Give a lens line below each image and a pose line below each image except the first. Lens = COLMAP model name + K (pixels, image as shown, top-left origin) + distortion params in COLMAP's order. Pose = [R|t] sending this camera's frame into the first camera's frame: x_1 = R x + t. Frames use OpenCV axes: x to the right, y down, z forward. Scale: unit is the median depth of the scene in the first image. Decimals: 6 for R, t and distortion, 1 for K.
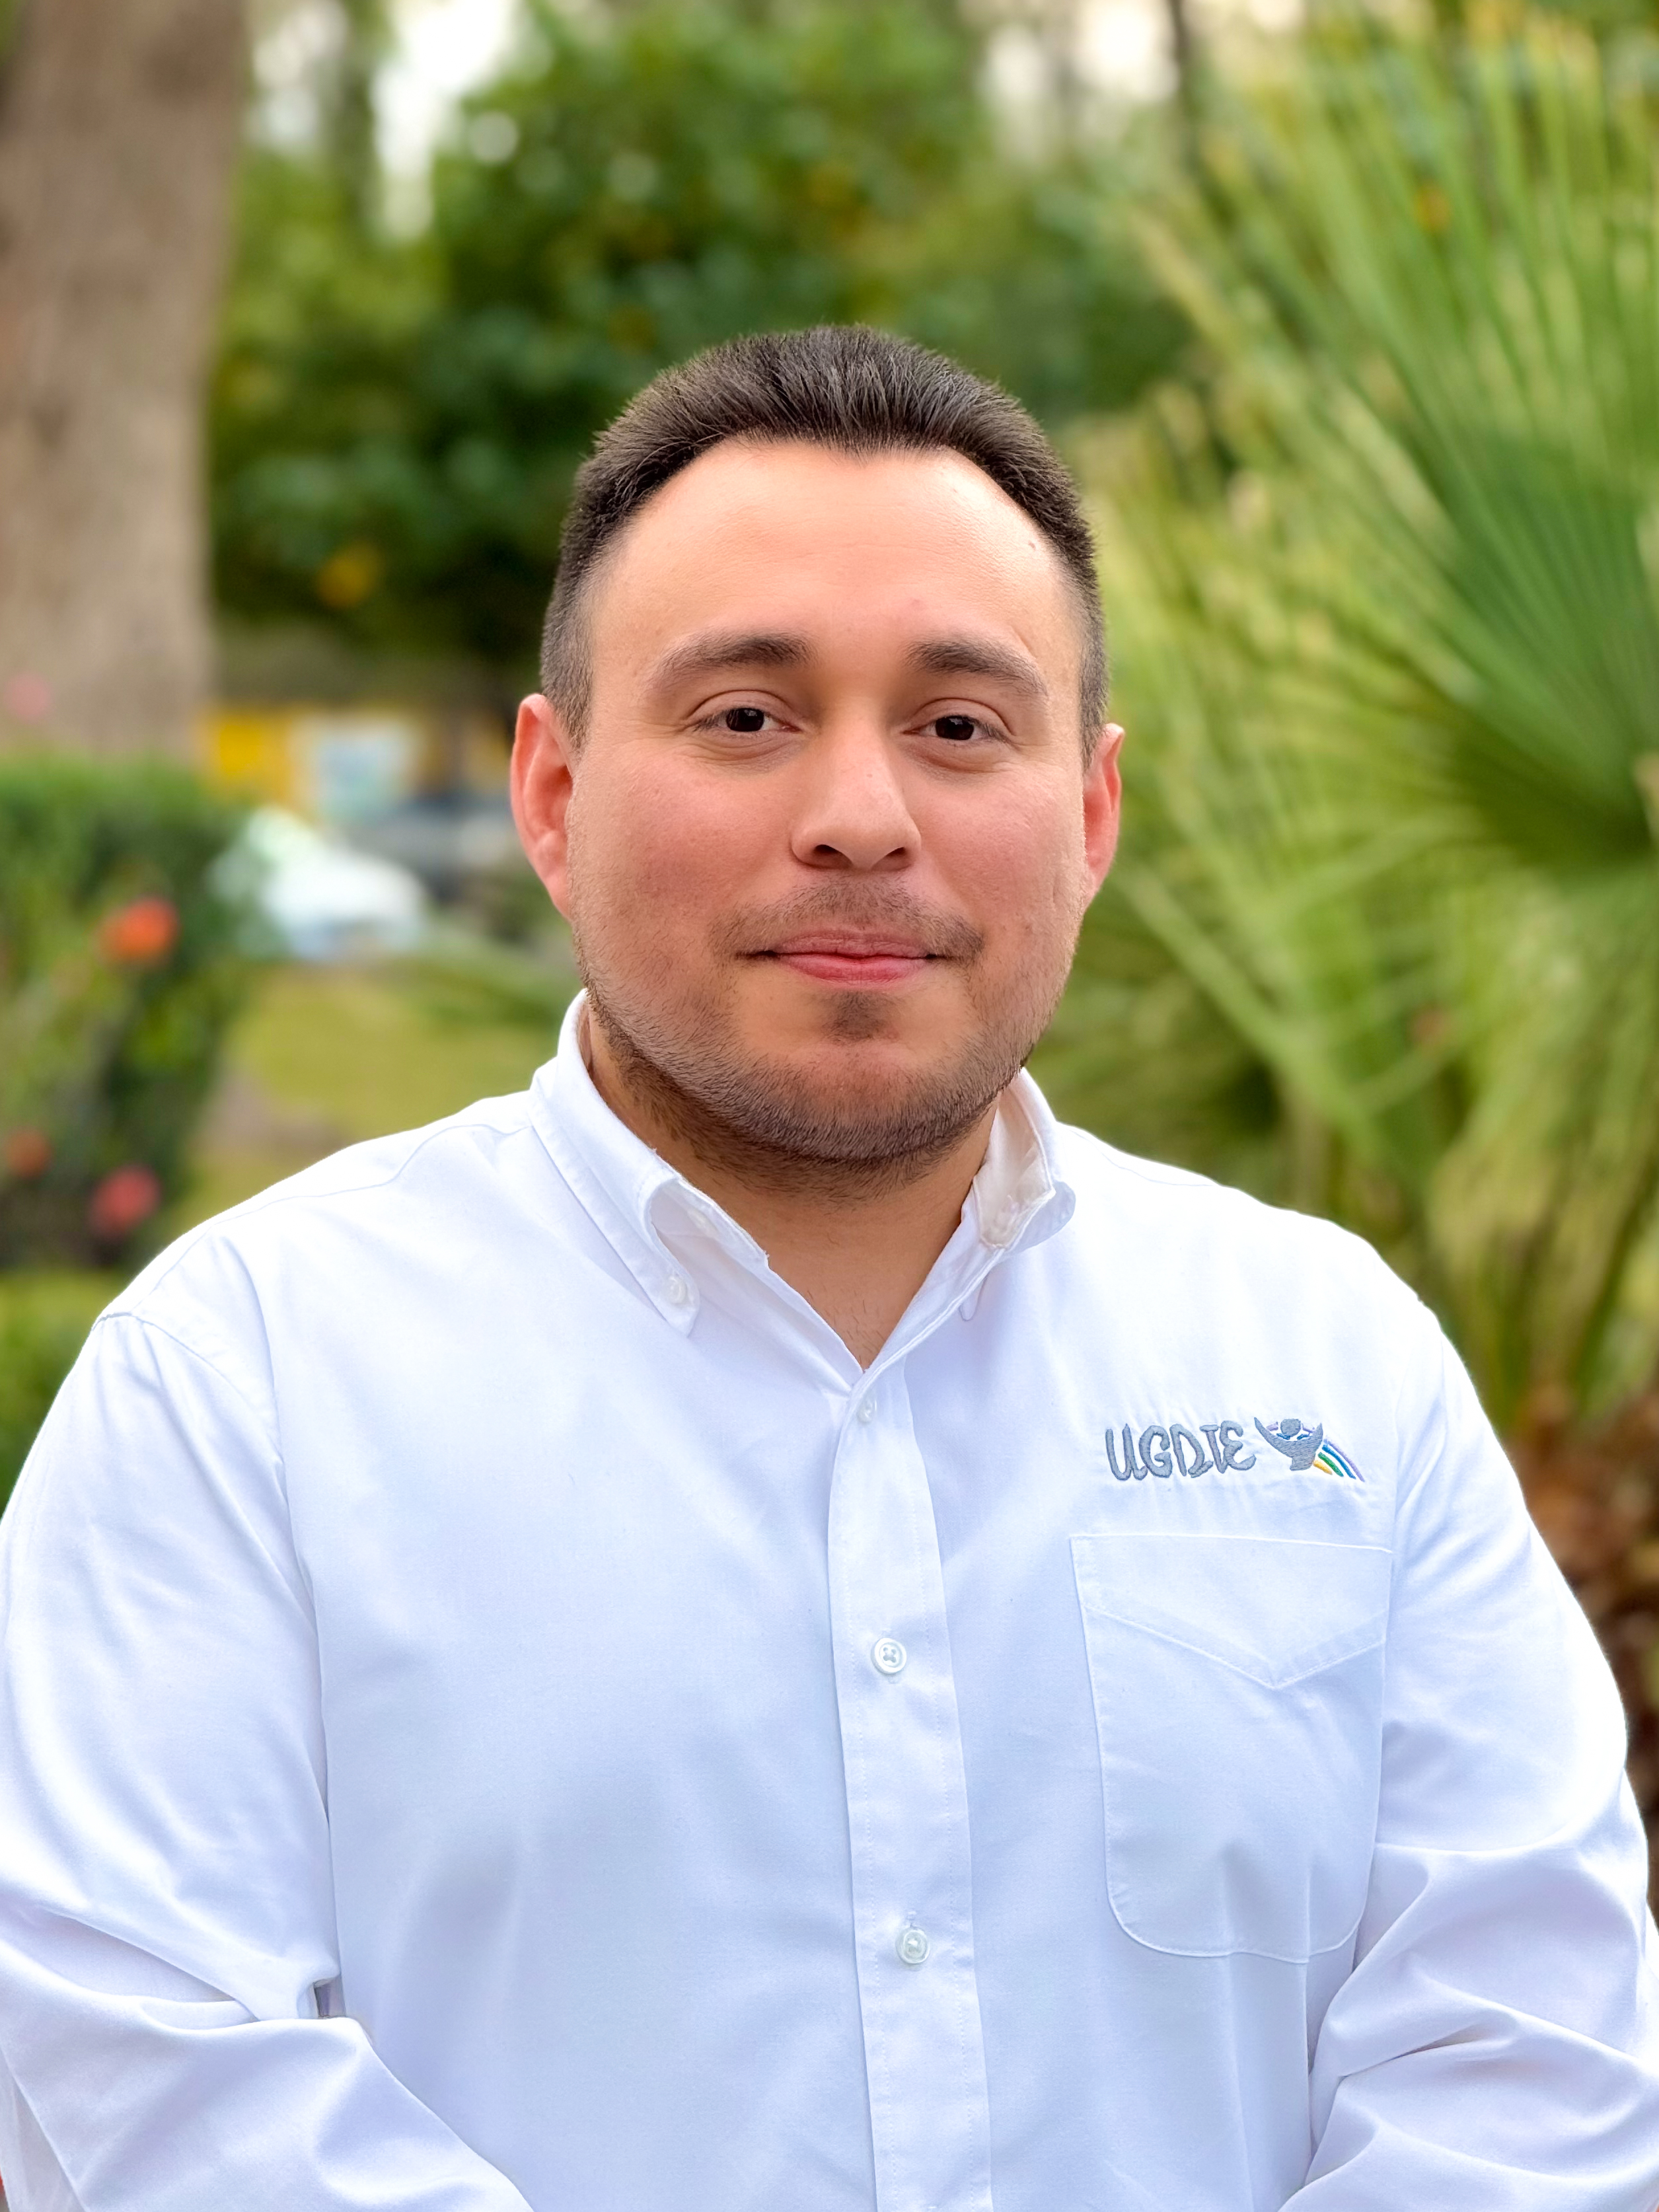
lens RADIAL K [[8387.7, 0, 845.0], [0, 8387.7, 1125.2], [0, 0, 1]] dist [0.161223, 0.000000]
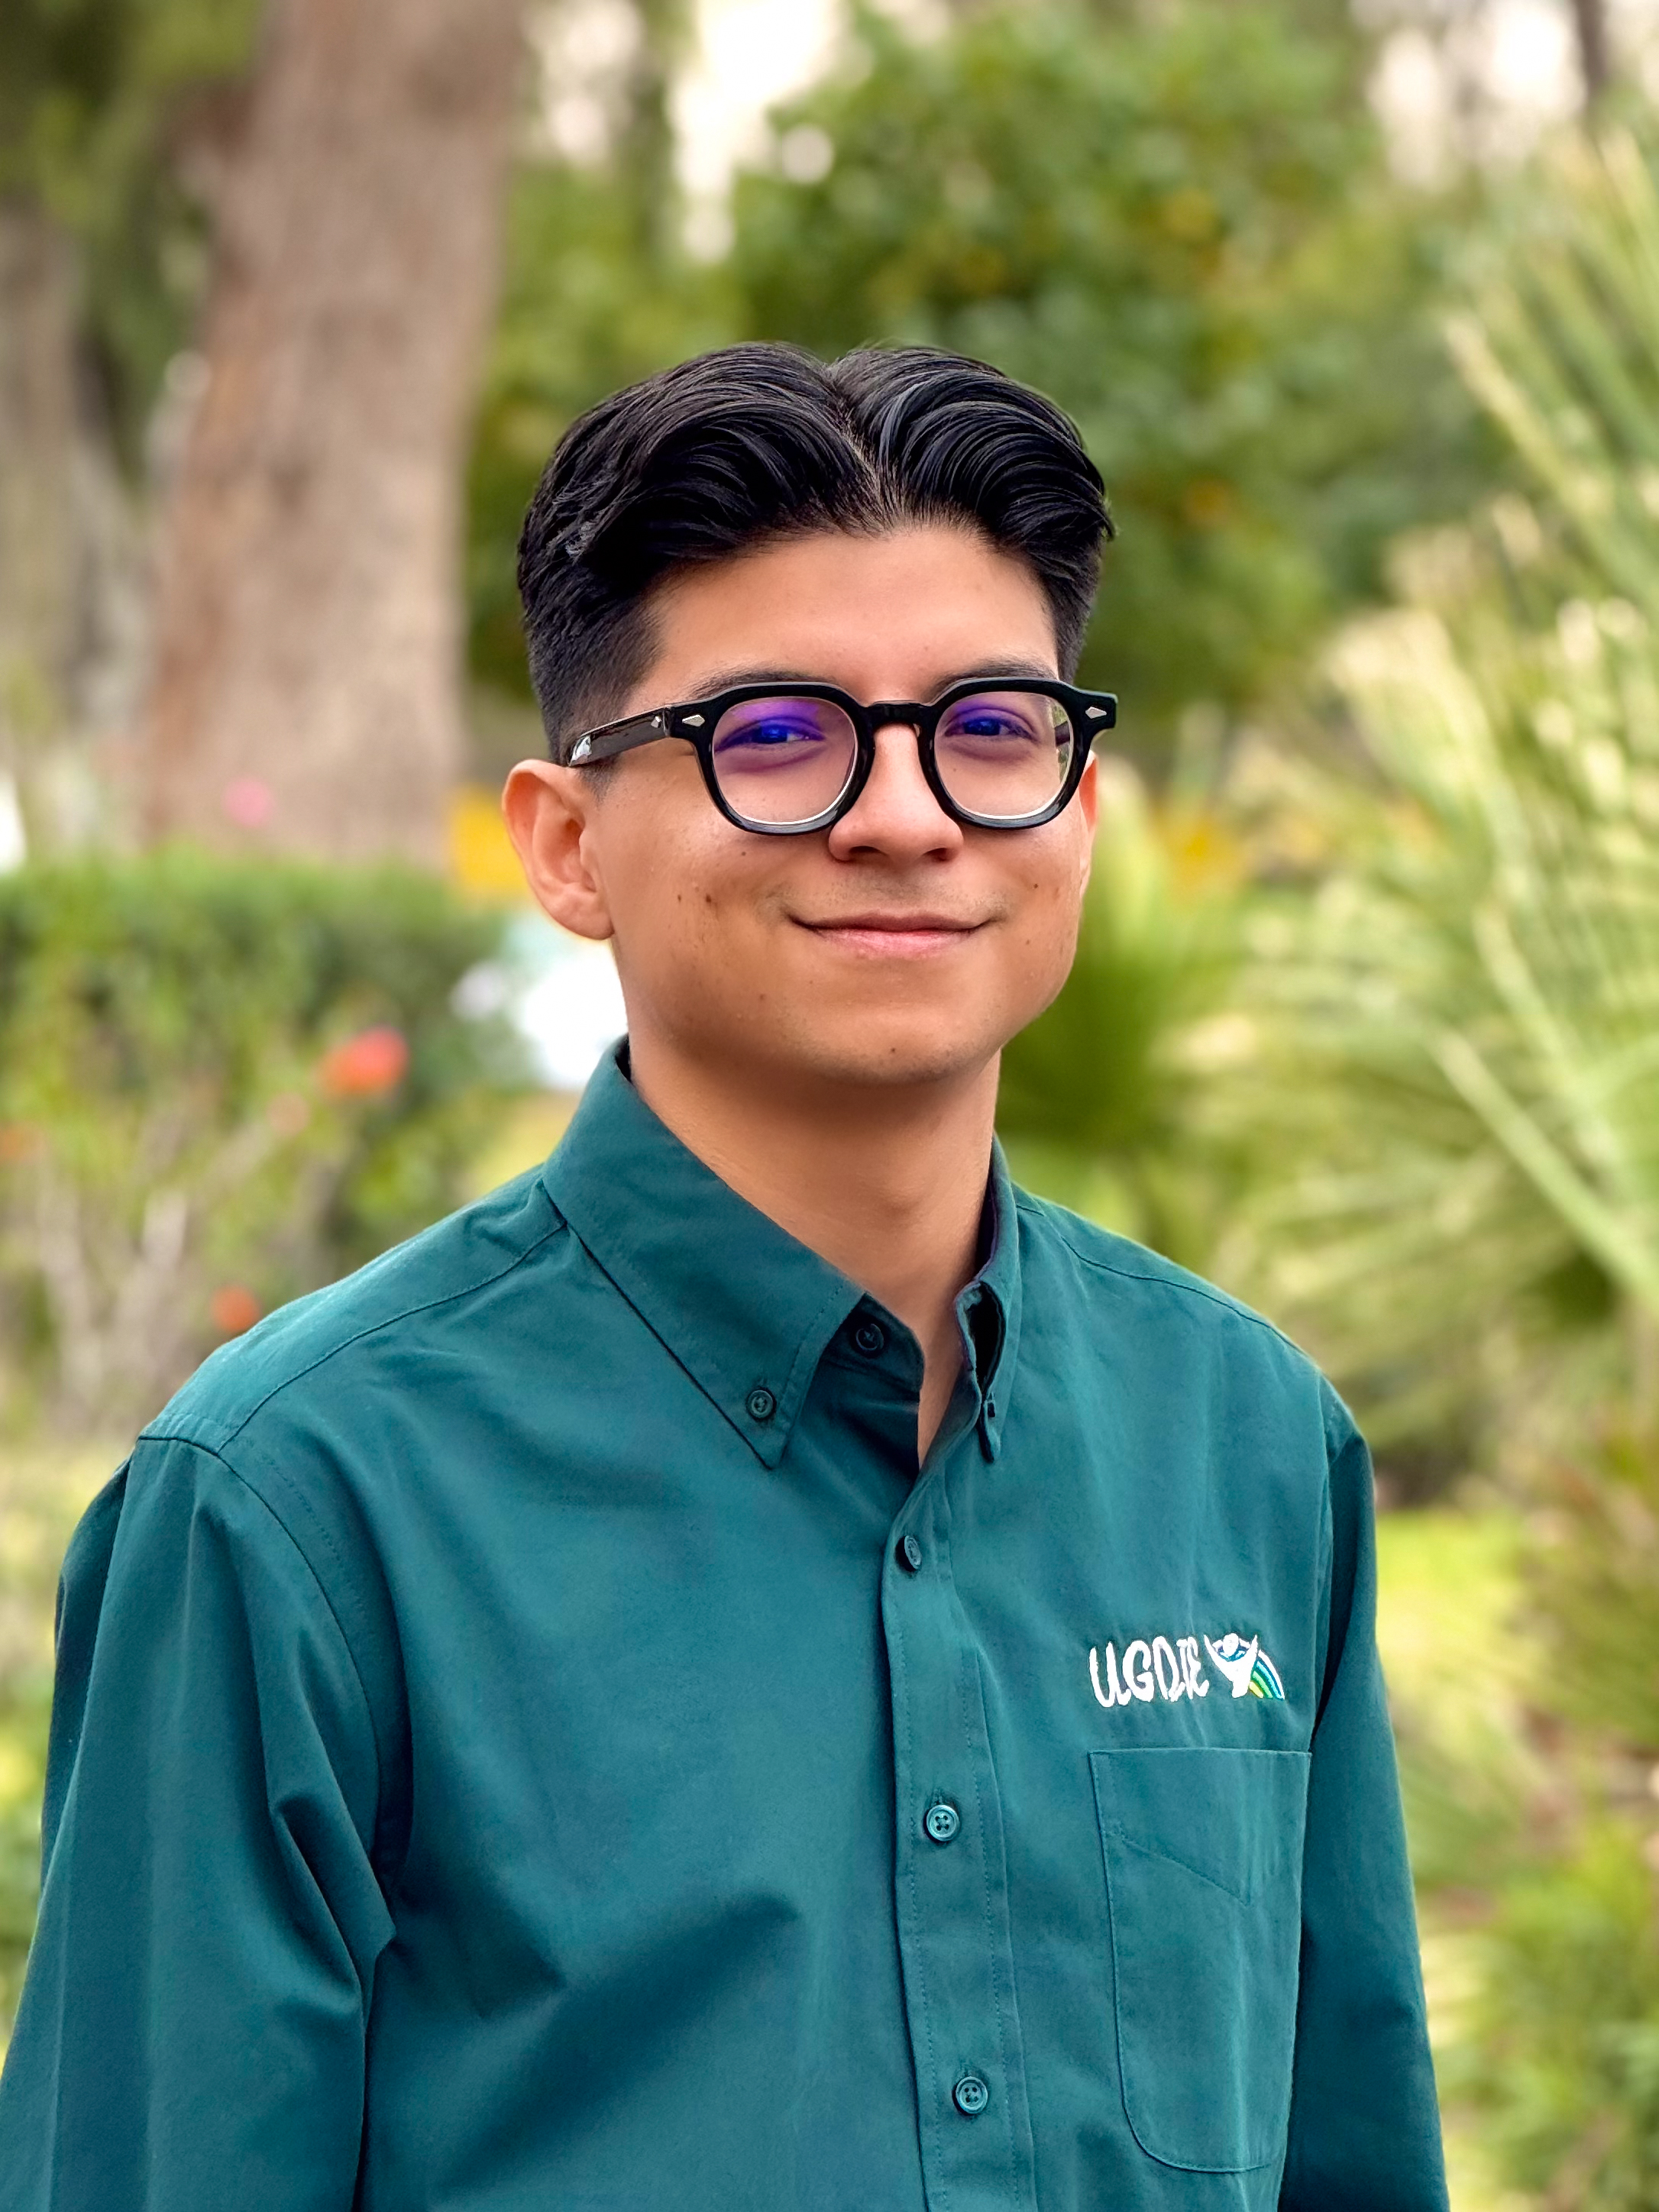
lens RADIAL K [[7795.2, 0, 825.7], [0, 7795.2, 1101.4], [0, 0, 1]] dist [0.085049, 0.000000]
pose [[0.999674, 0.021251, -0.014176, -0.025712], [-0.021731, 0.999164, -0.034617, 0.009515], [0.013428, 0.034914, 0.999300, 0.185665]]
